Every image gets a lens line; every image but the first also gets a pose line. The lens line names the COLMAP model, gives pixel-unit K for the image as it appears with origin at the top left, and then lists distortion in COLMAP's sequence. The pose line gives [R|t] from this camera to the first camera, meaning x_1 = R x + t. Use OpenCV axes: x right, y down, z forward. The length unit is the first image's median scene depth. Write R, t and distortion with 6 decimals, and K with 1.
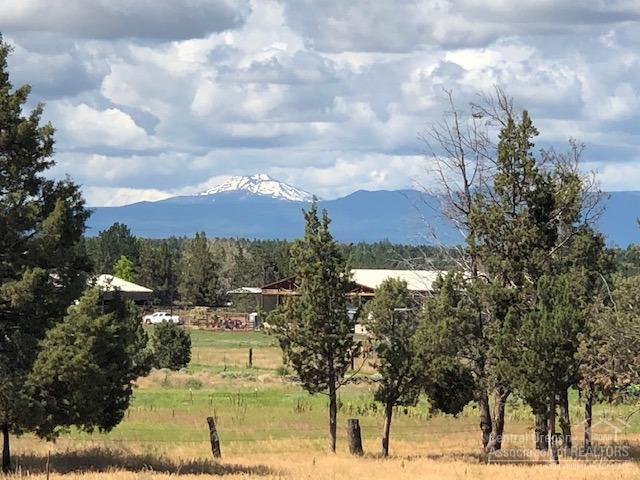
lens RADIAL K [[3180.7, 0, 320.0], [0, 3180.7, 240.5], [0, 0, 1]] dist [-0.377725, 0.000000]
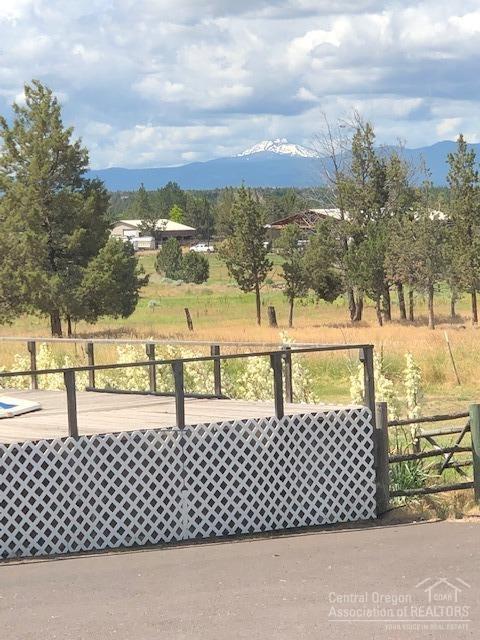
lens RADIAL K [[2347.5, 0, 240.0], [0, 2347.5, 319.8], [0, 0, 1]] dist [-0.076572, 0.000000]
pose [[0.998463, -0.037810, -0.040518, 0.045866], [0.040044, 0.997638, 0.055809, -0.009067], [0.038312, -0.057346, 0.997619, -0.288021]]
